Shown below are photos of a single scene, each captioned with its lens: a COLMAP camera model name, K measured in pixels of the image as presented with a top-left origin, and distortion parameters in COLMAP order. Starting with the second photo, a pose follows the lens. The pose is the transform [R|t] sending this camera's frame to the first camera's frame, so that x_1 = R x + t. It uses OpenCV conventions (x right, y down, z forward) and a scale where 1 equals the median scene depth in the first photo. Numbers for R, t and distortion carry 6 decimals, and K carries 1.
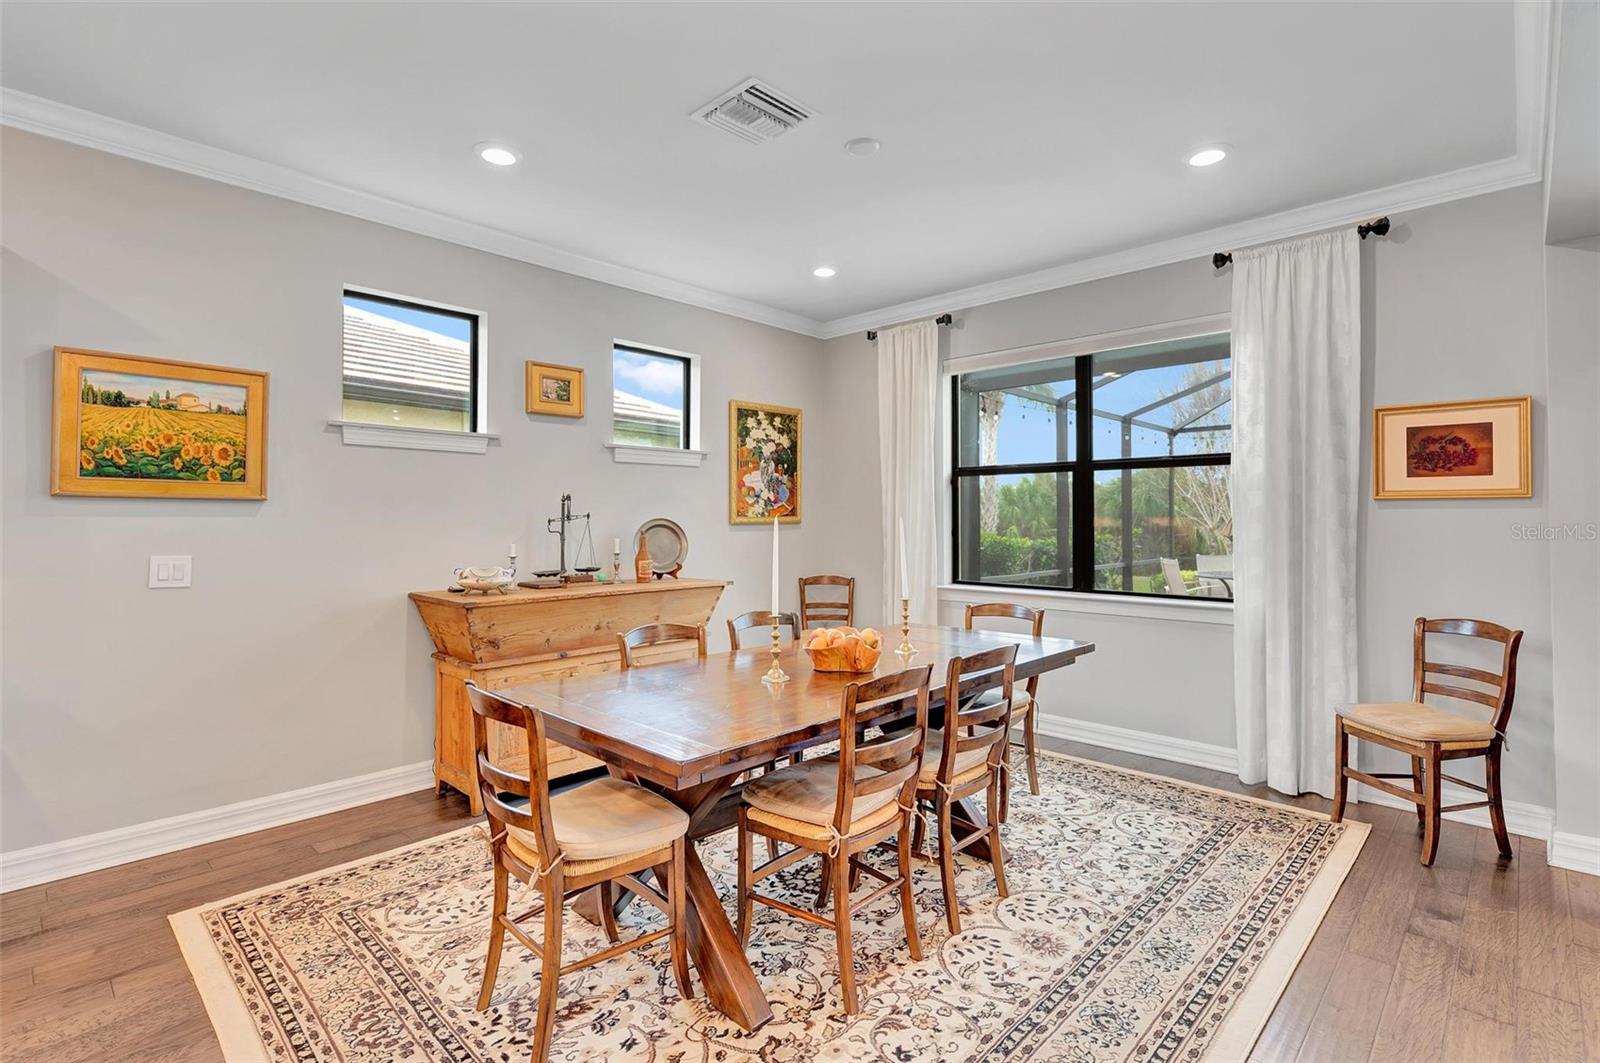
lens RADIAL K [[773.3, 0, 798.2], [0, 773.3, 507.8], [0, 0, 1]] dist [0.013447, 0.000392]
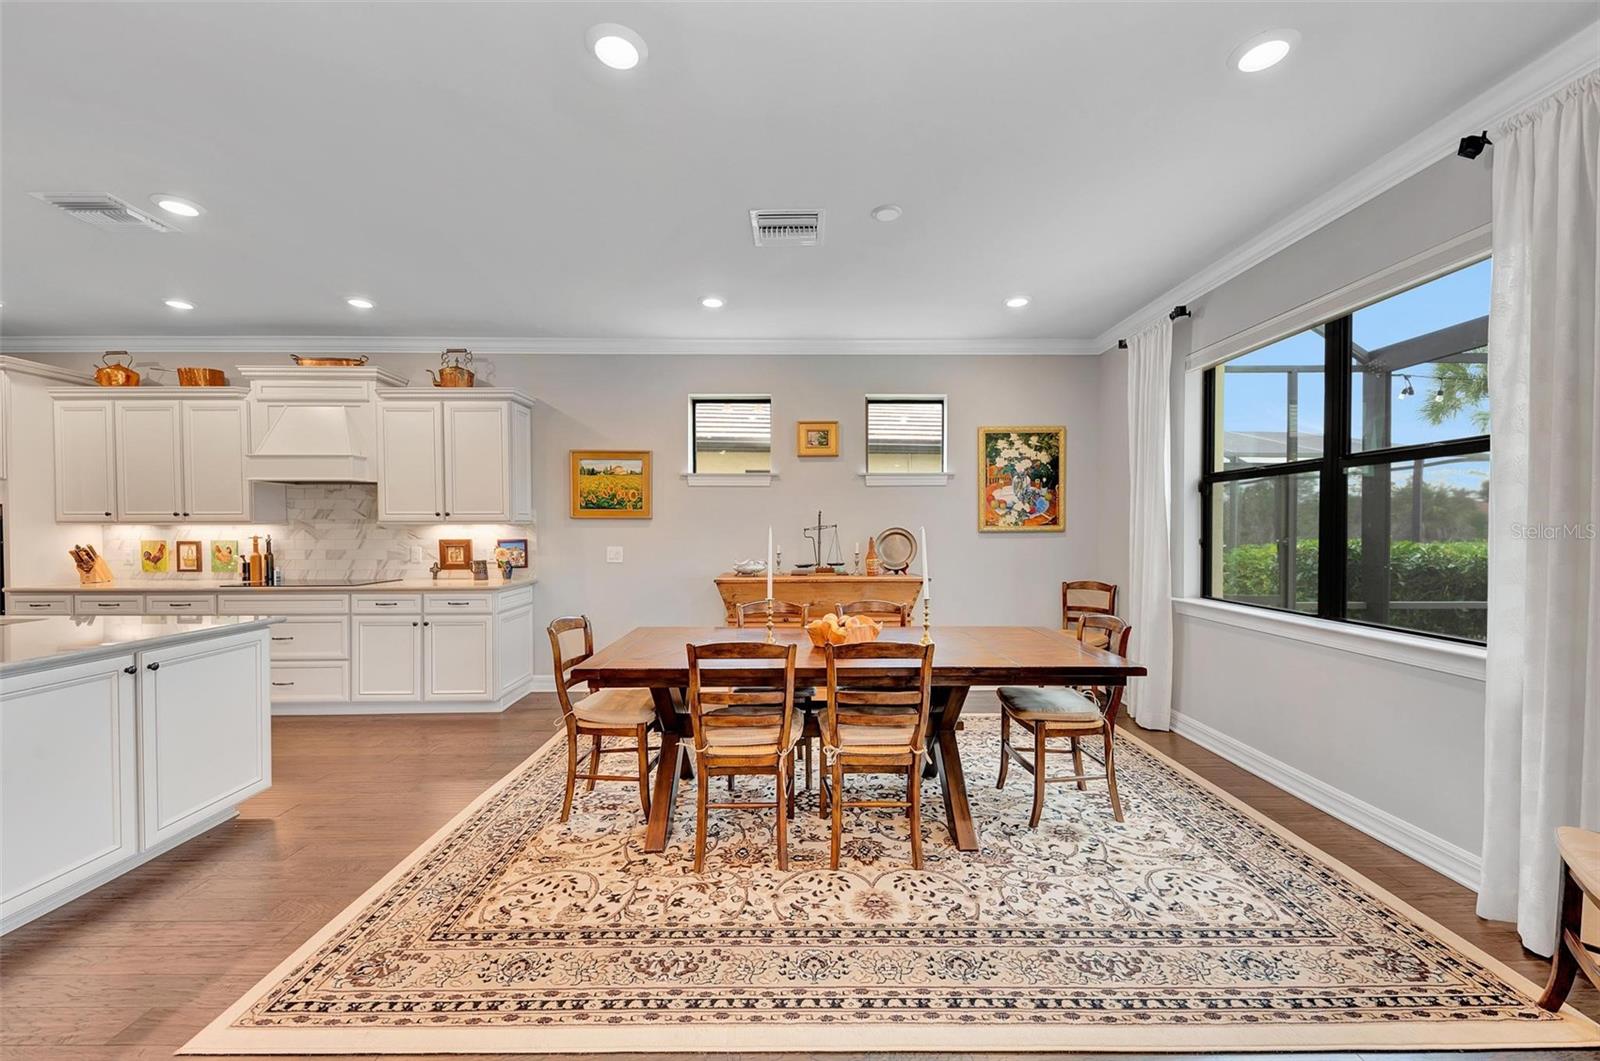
lens RADIAL K [[618.1, 0, 795.2], [0, 618.1, 538.5], [0, 0, 1]] dist [0.010587, -0.005182]
pose [[0.684024, 0.011992, -0.729361, 0.465092], [0.012539, 0.999524, 0.028194, 0.000241], [0.729352, -0.028431, 0.683548, 0.164729]]
